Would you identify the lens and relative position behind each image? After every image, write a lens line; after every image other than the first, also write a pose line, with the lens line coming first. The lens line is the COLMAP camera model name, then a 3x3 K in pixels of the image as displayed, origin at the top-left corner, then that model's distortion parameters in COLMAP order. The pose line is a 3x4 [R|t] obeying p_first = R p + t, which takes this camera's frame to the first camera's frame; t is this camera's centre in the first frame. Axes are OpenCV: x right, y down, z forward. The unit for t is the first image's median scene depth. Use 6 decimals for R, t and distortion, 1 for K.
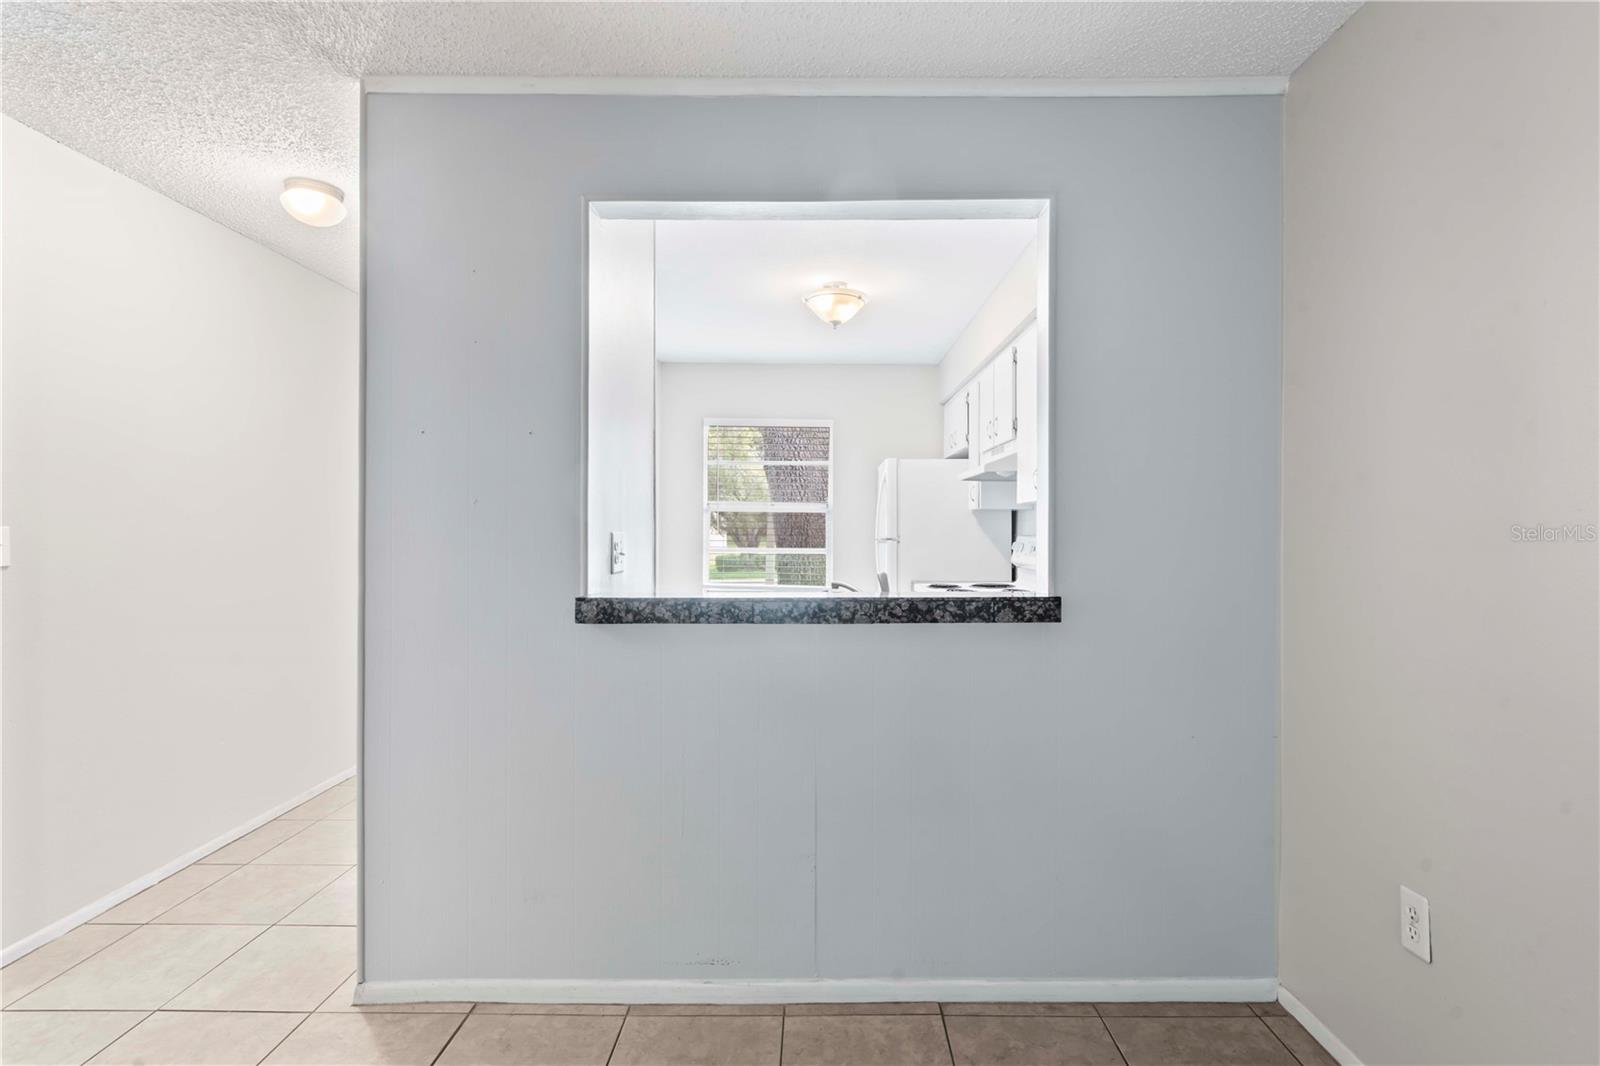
lens RADIAL K [[729.3, 0, 803.6], [0, 729.3, 526.7], [0, 0, 1]] dist [-0.002438, 0.000727]
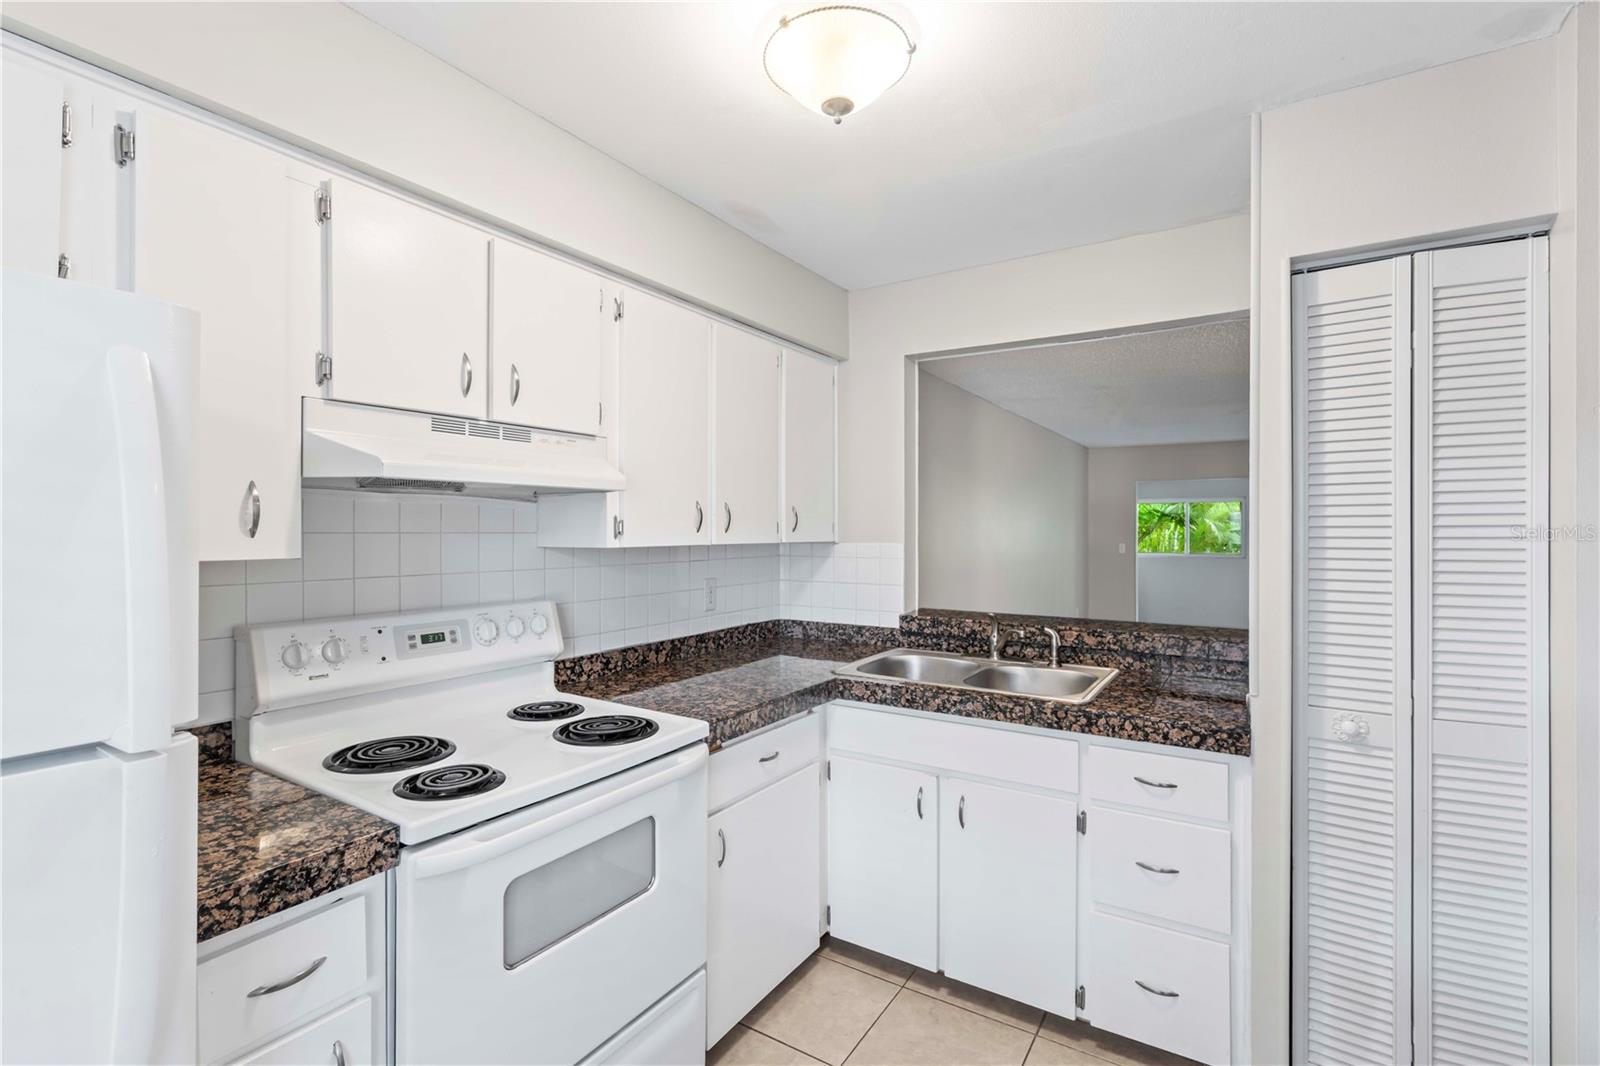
lens RADIAL K [[729.3, 0, 803.6], [0, 729.3, 526.7], [0, 0, 1]] dist [-0.002438, 0.000727]
pose [[-0.854205, 0.000137, 0.519936, -0.286123], [-0.003154, 0.999980, -0.005444, -0.082287], [-0.519927, -0.006290, -0.854188, 2.572190]]
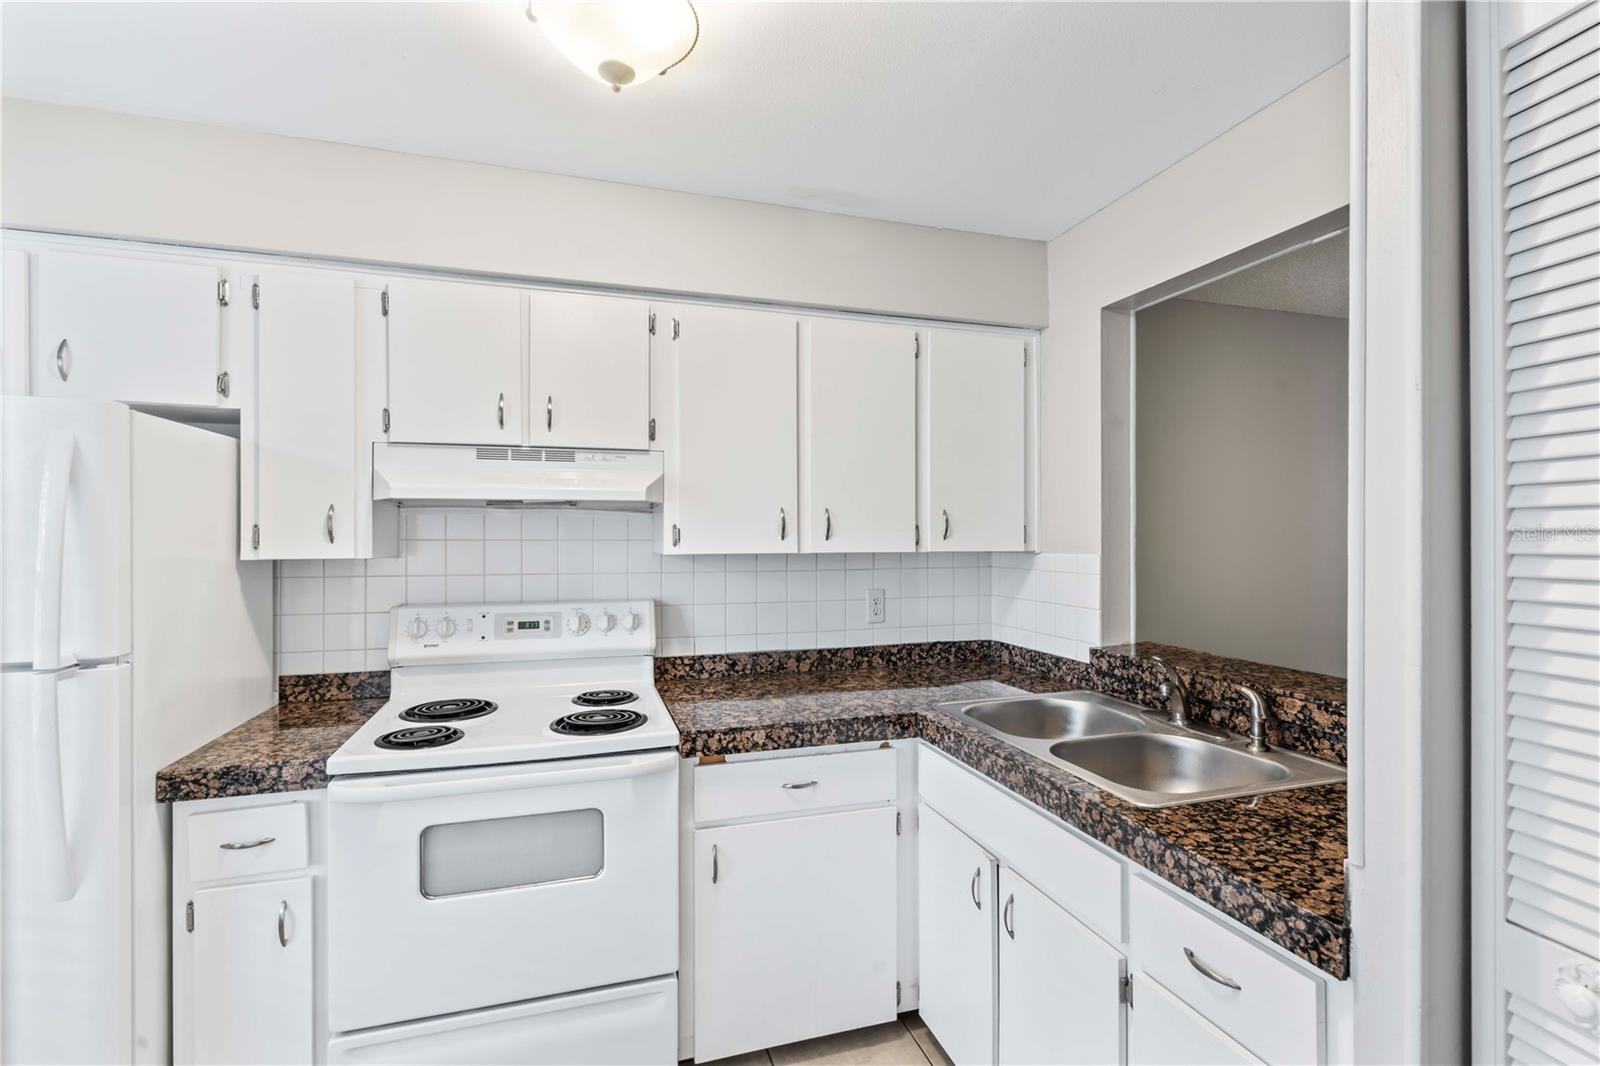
lens RADIAL K [[725.4, 0, 799.2], [0, 725.4, 537.8], [0, 0, 1]] dist [-0.007087, 0.005962]
pose [[-0.311913, -0.002505, 0.950107, -0.633095], [-0.000918, 0.999997, 0.002335, -0.084939], [-0.950110, -0.000144, -0.311914, 1.948301]]
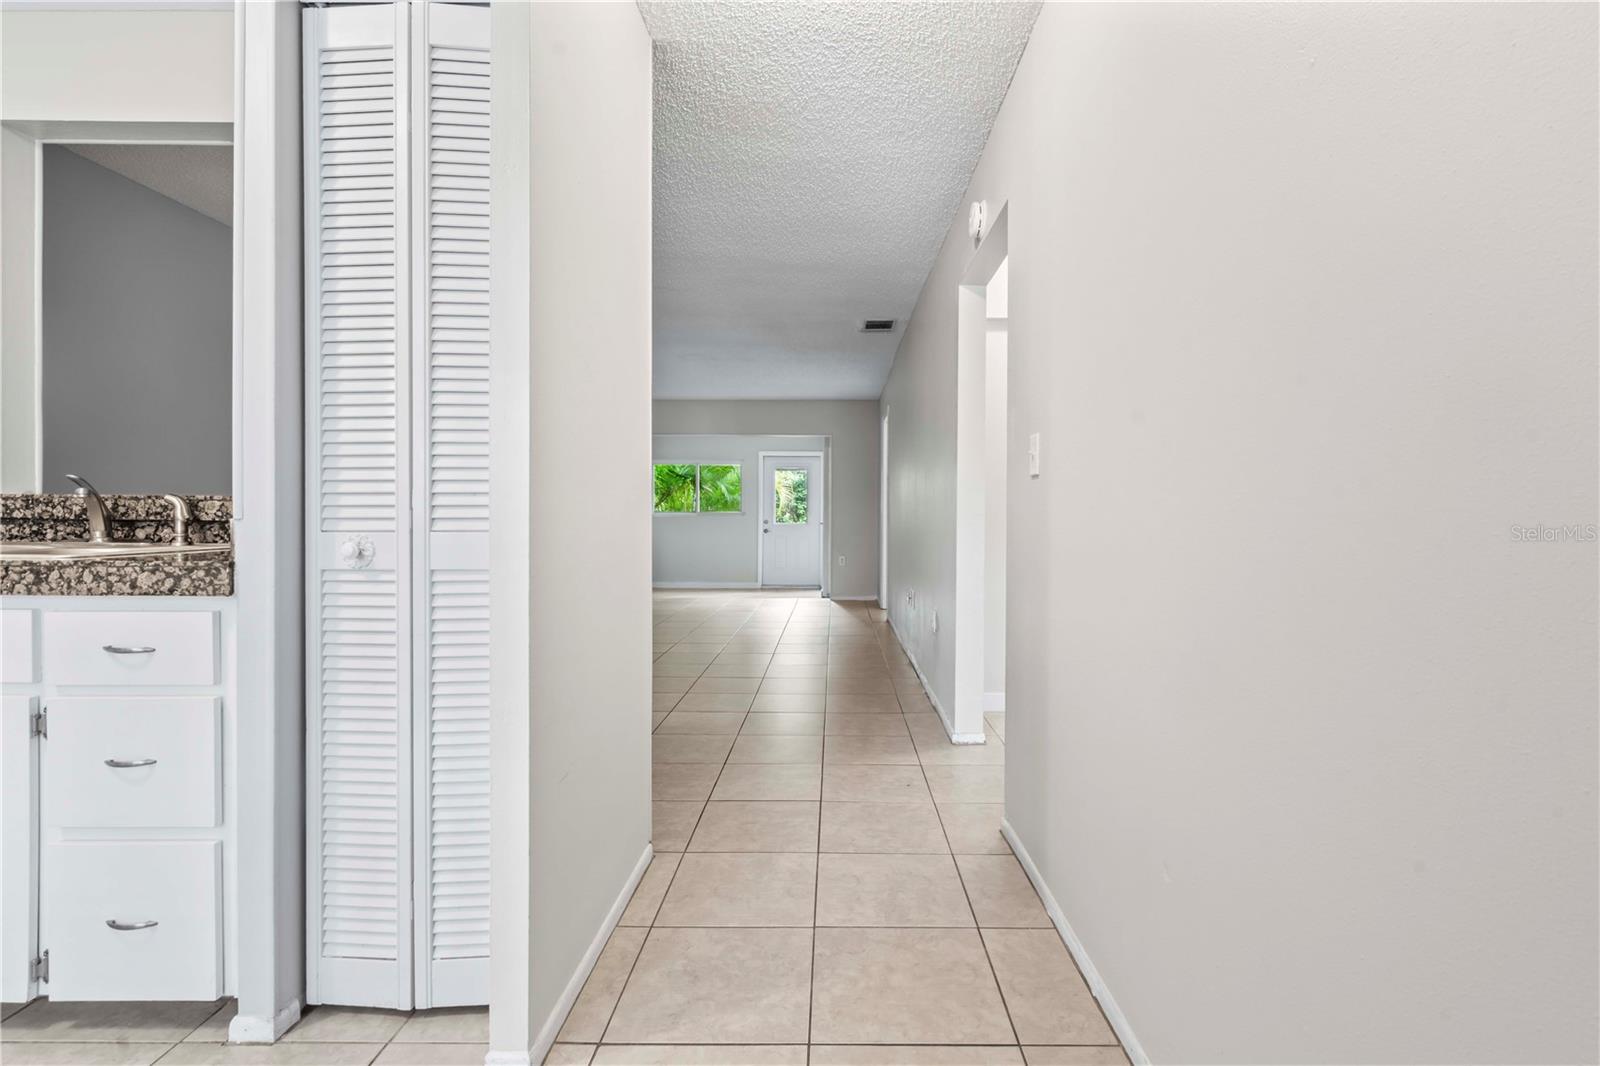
lens RADIAL K [[738.2, 0, 829.5], [0, 738.2, 520.9], [0, 0, 1]] dist [-0.001866, -0.000345]
pose [[-0.999945, -0.005727, -0.008785, -0.898962], [-0.005767, 0.999973, 0.004521, 0.126805], [0.008758, 0.004571, -0.999951, 2.216944]]
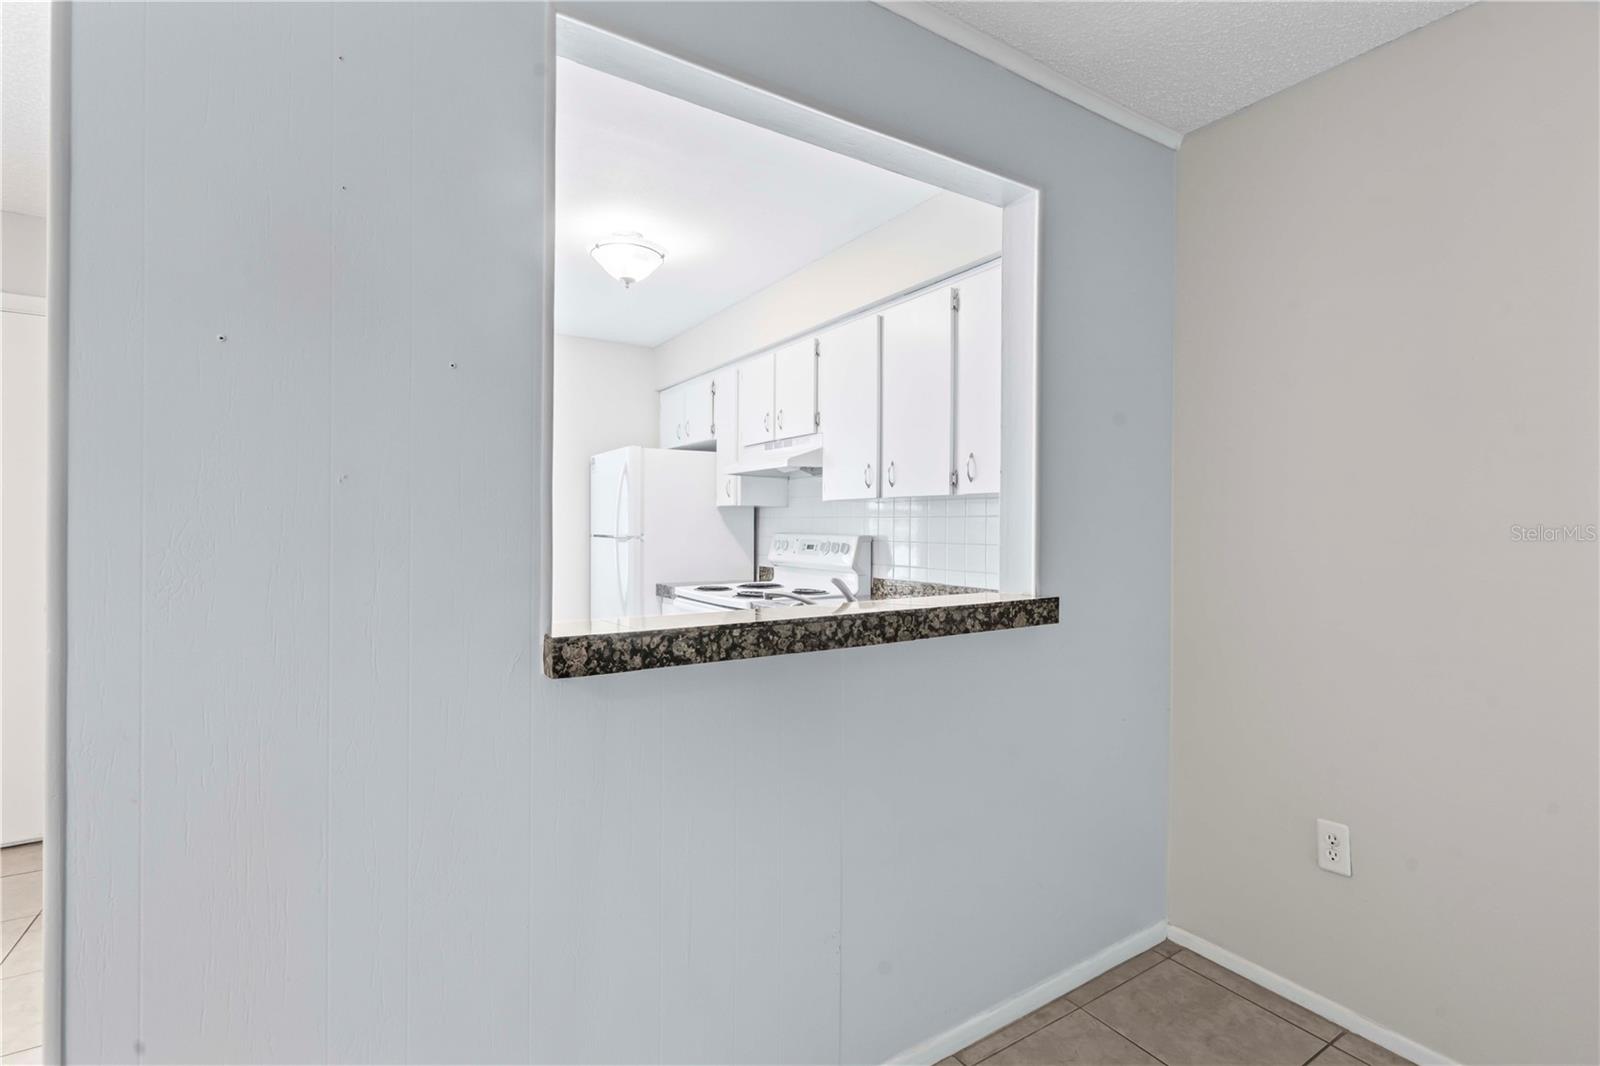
lens RADIAL K [[732.8, 0, 788.1], [0, 732.8, 524.4], [0, 0, 1]] dist [-0.003203, -0.000269]
pose [[0.841294, 0.002106, 0.540574, -0.485283], [-0.003840, 0.999990, 0.002080, -0.002654], [-0.540565, -0.003826, 0.841294, 0.360768]]
